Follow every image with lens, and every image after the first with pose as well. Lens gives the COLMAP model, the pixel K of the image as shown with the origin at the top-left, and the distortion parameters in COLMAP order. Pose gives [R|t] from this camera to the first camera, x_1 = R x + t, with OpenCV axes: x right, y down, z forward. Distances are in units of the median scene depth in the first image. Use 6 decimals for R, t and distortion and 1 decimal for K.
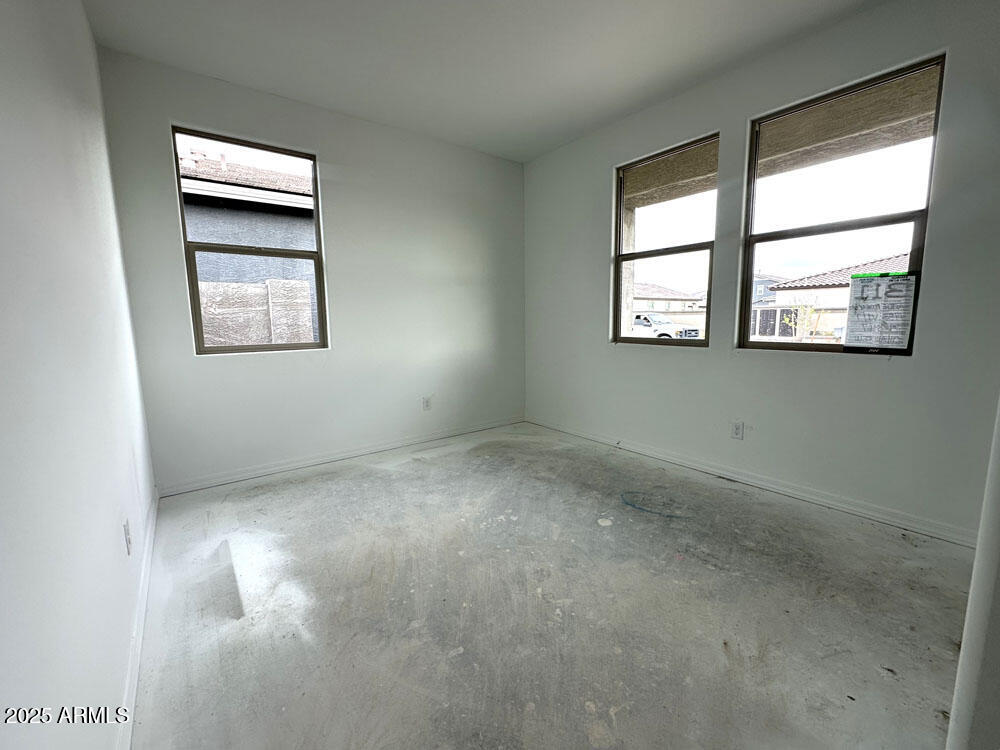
lens RADIAL K [[398.1, 0, 500.0], [0, 398.1, 375.0], [0, 0, 1]] dist [-0.000987, 0.000318]
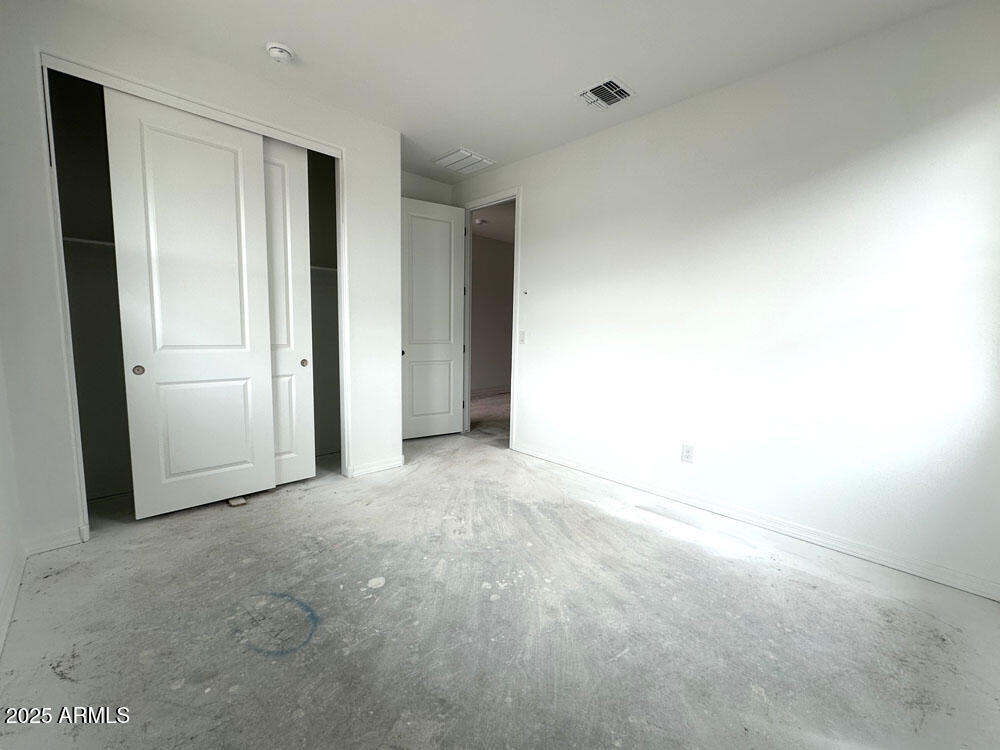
lens RADIAL K [[398.1, 0, 500.0], [0, 398.1, 375.0], [0, 0, 1]] dist [-0.000987, 0.000318]
pose [[-0.991914, 0.005196, -0.126803, 0.109980], [-0.027998, 0.965586, 0.258574, -0.264996], [0.123783, 0.260033, -0.957633, 1.691965]]
